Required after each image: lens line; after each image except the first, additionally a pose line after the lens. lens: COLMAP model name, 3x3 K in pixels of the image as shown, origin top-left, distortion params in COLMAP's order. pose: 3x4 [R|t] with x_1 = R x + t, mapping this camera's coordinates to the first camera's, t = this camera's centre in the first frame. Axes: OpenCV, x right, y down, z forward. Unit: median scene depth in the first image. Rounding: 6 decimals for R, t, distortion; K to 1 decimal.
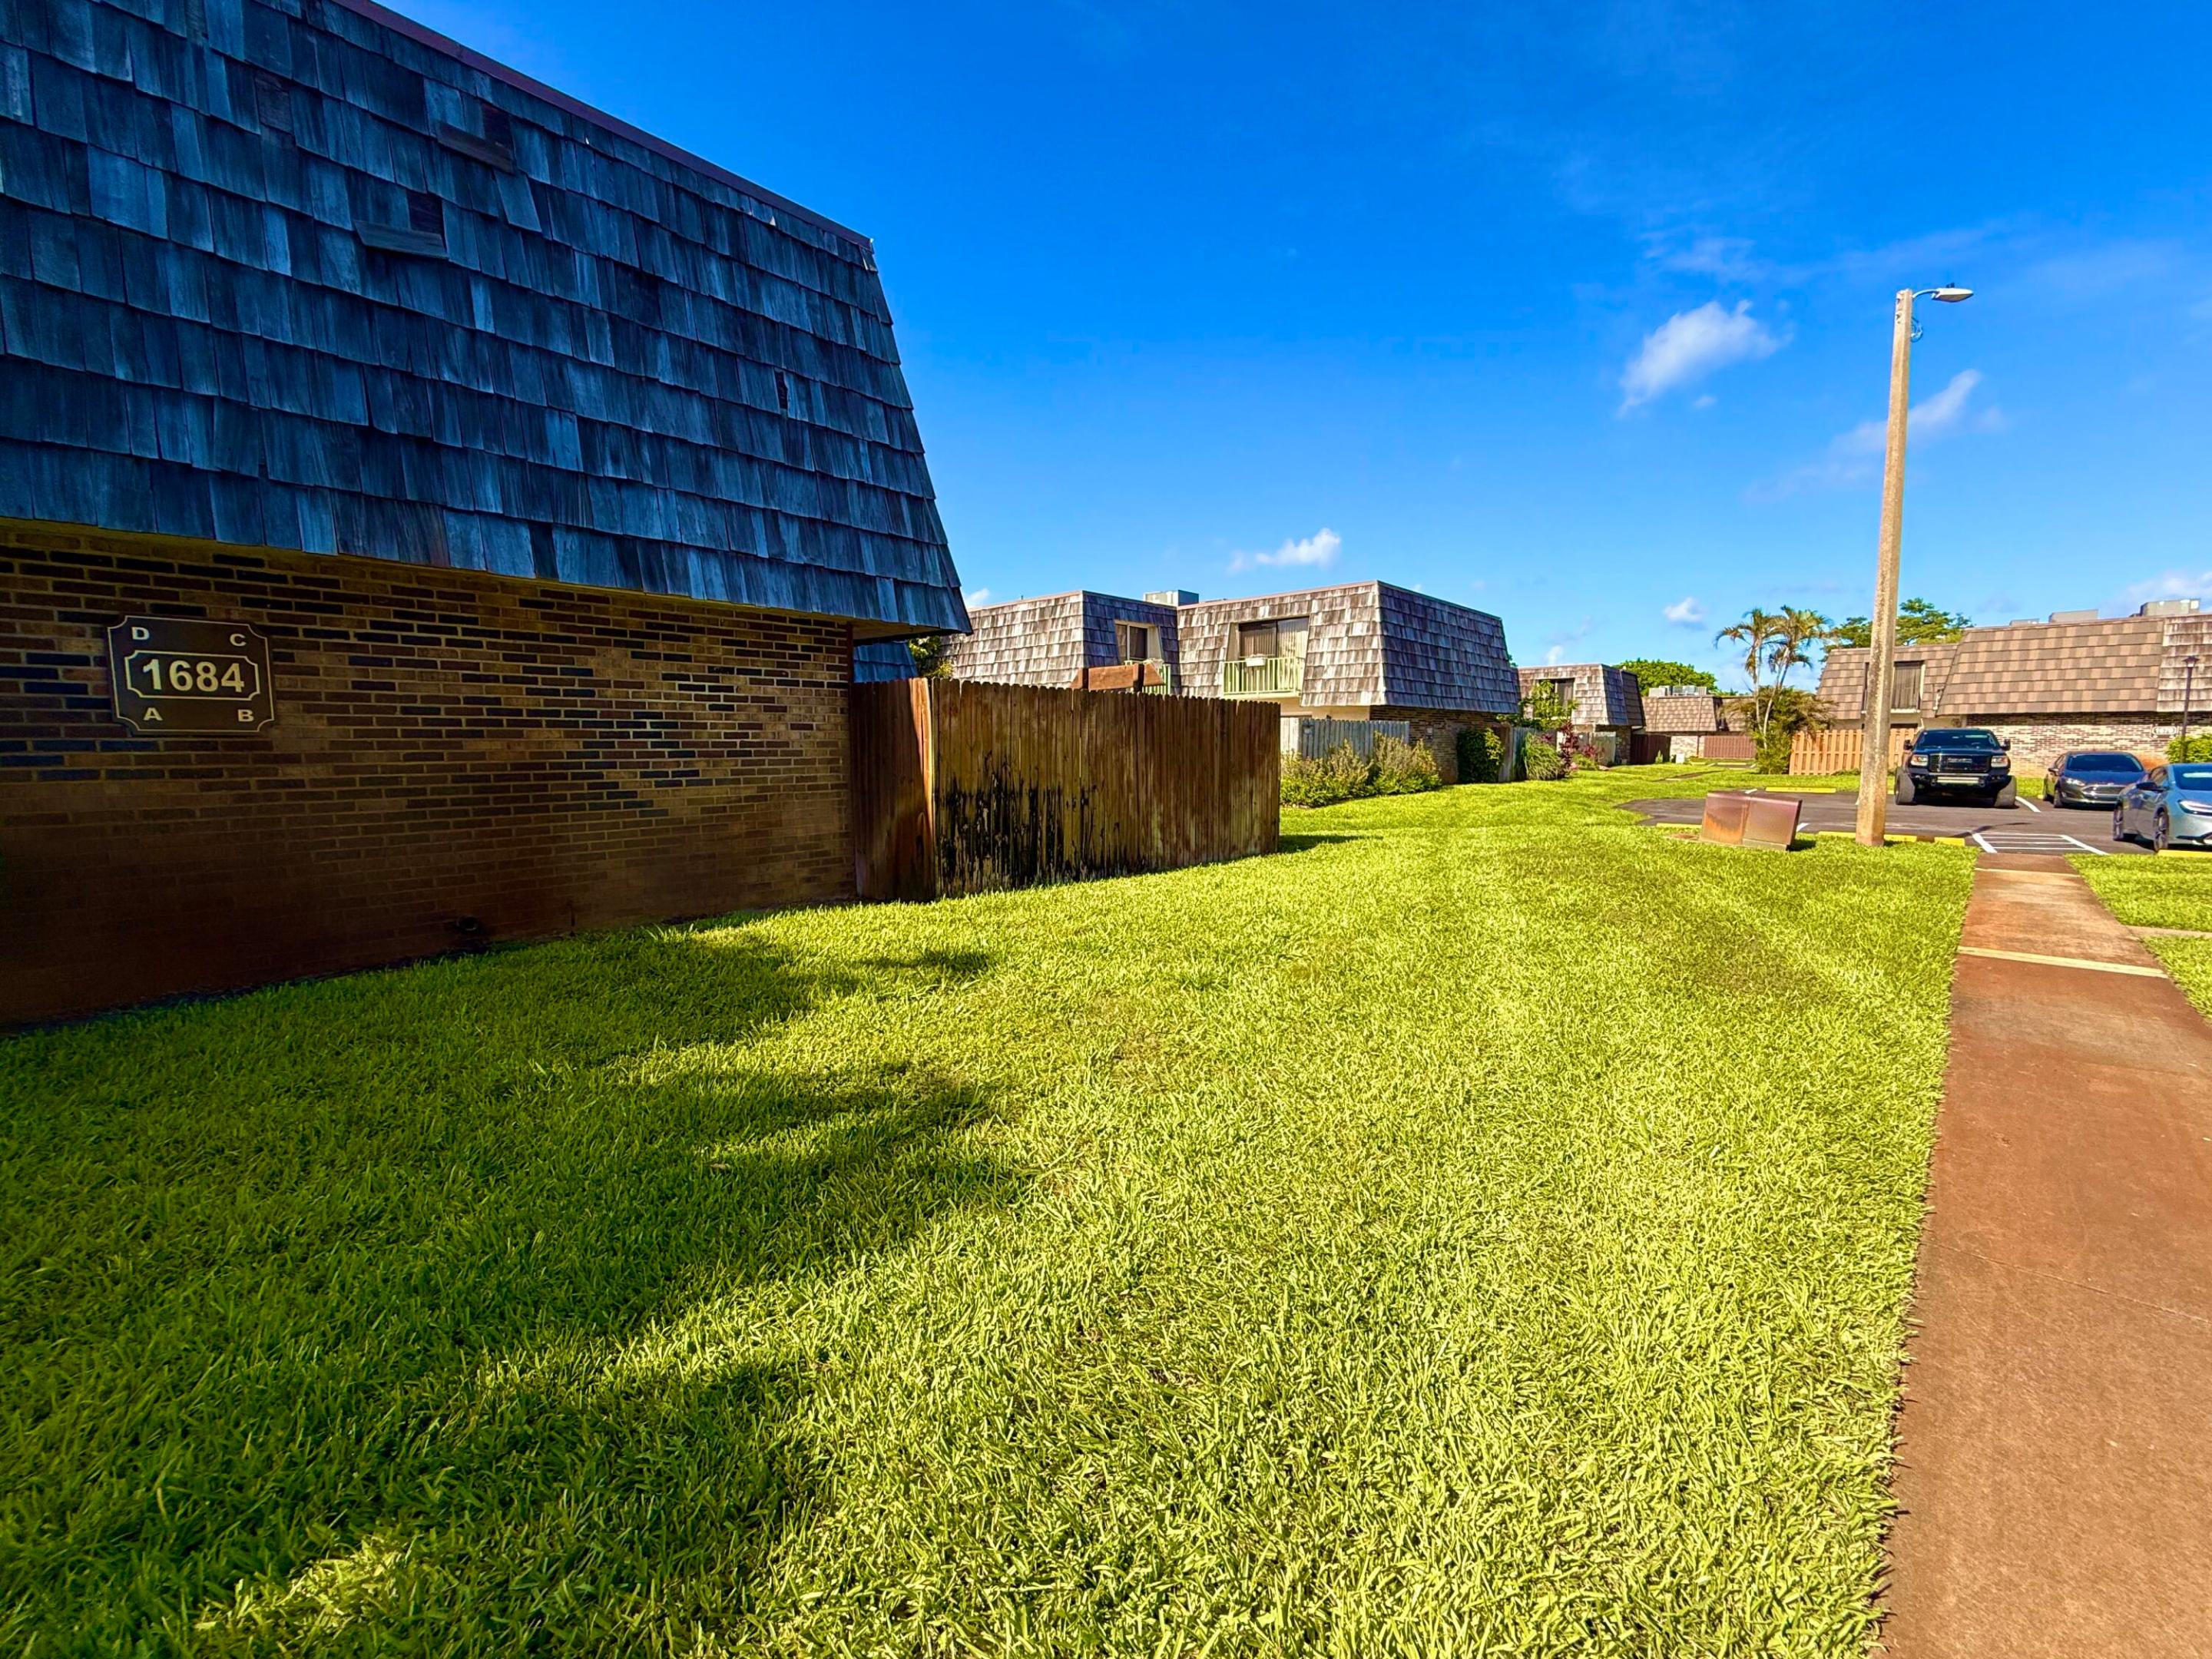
lens RADIAL K [[880.2, 0, 1100.7], [0, 880.2, 830.0], [0, 0, 1]] dist [0.000050, 0.000046]
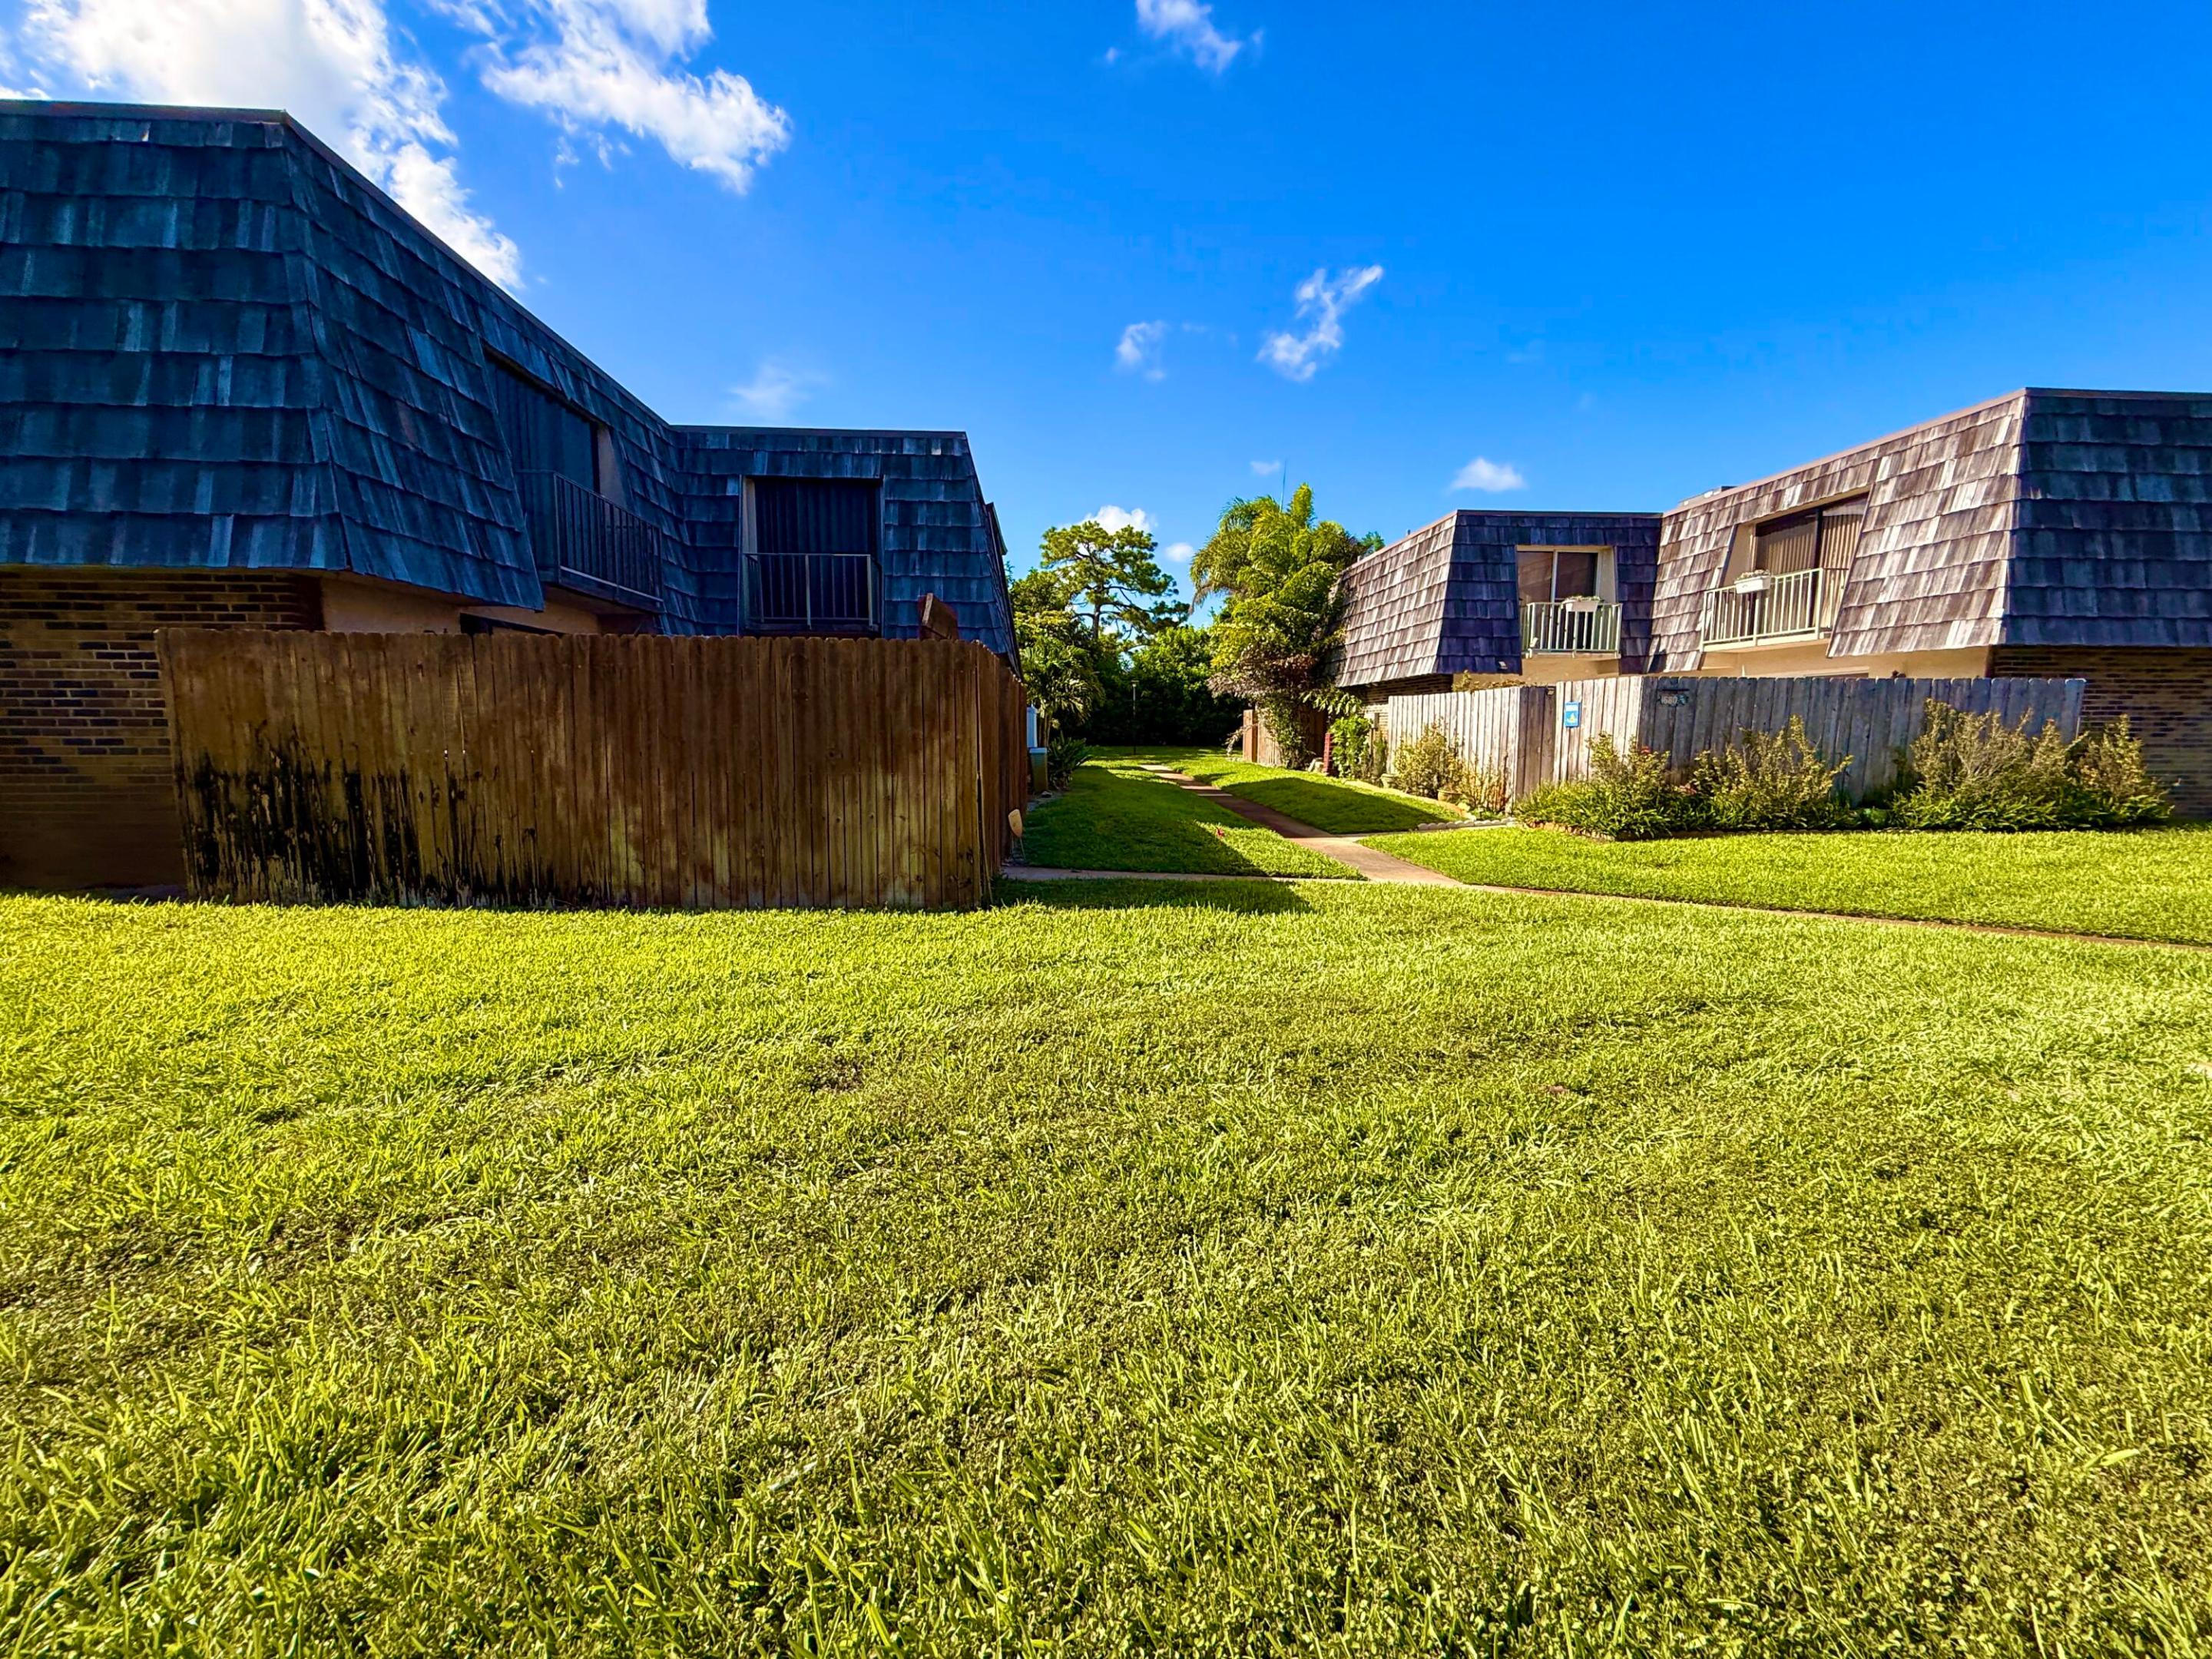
lens RADIAL K [[880.2, 0, 1098.7], [0, 880.2, 831.9], [0, 0, 1]] dist [0.000050, 0.000046]
pose [[0.721263, 0.085249, -0.687395, 0.294129], [-0.072393, 0.996240, 0.047591, -0.025818], [0.688868, 0.015437, 0.724723, 0.296155]]
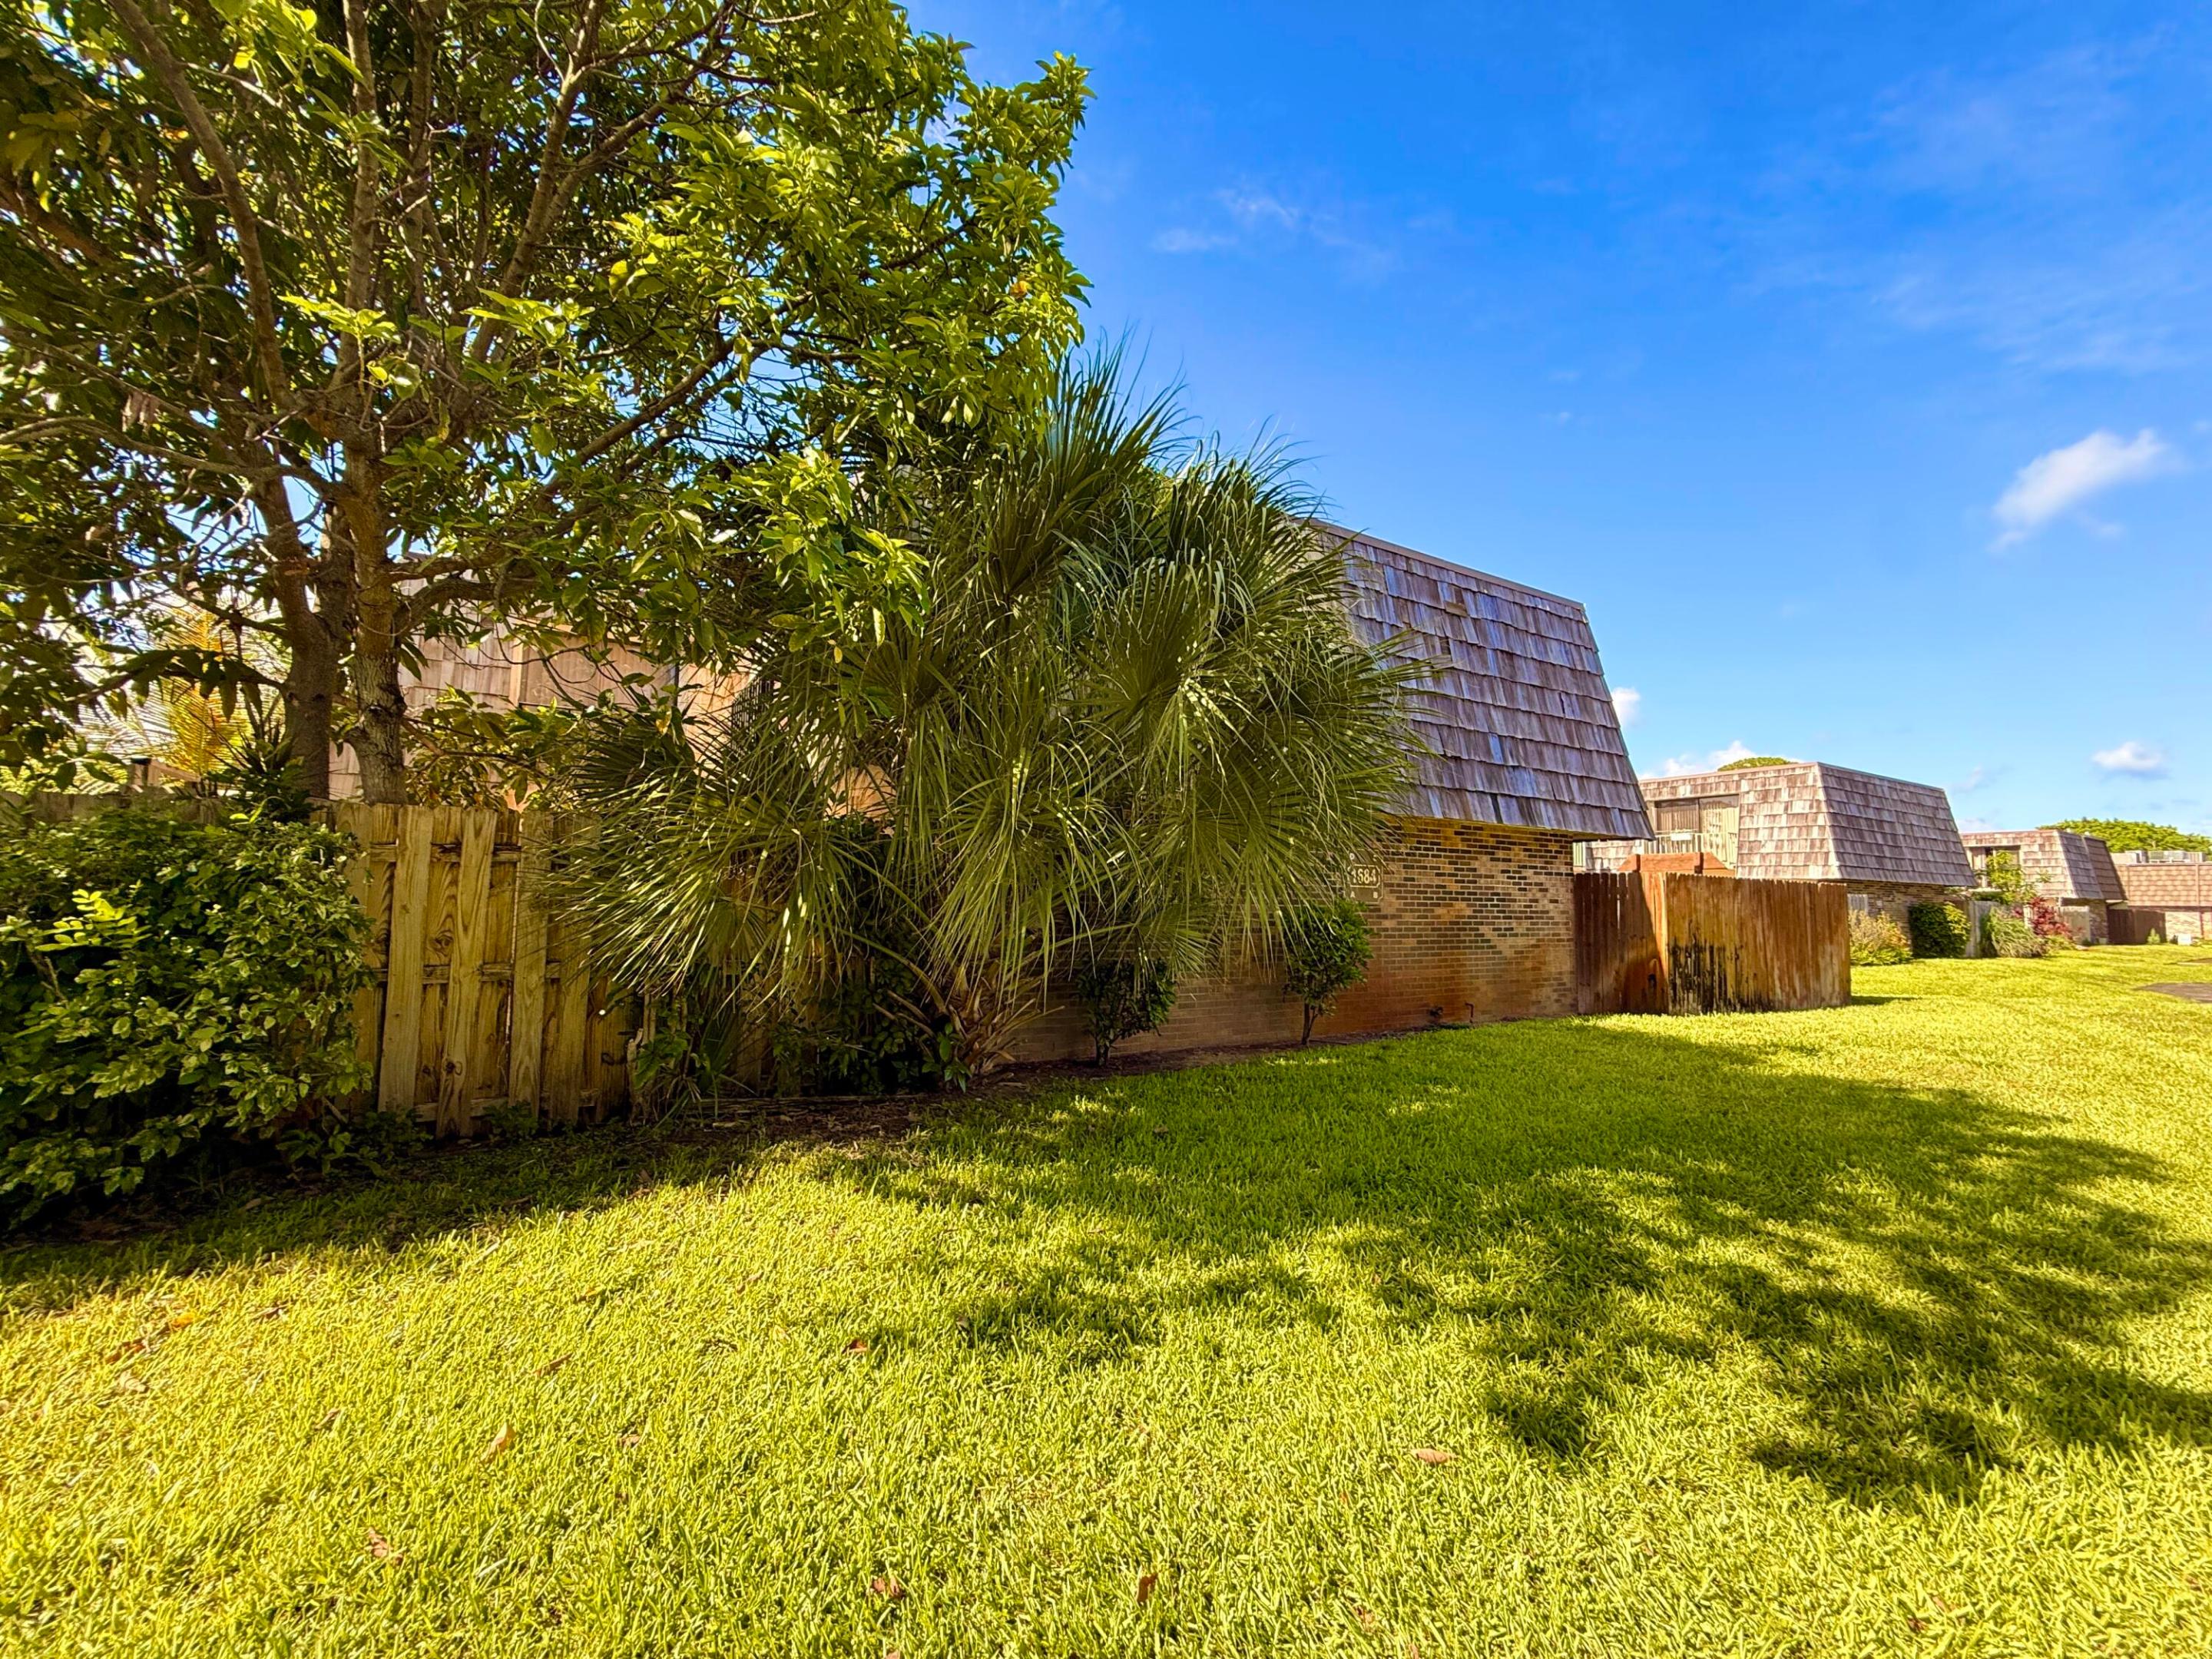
lens RADIAL K [[880.2, 0, 1099.9], [0, 880.2, 832.9], [0, 0, 1]] dist [0.000050, 0.000046]
pose [[0.957986, -0.004194, -0.286783, -0.205835], [-0.046515, 0.984384, -0.169775, 0.020612], [0.283017, 0.175982, 0.942832, -0.224774]]
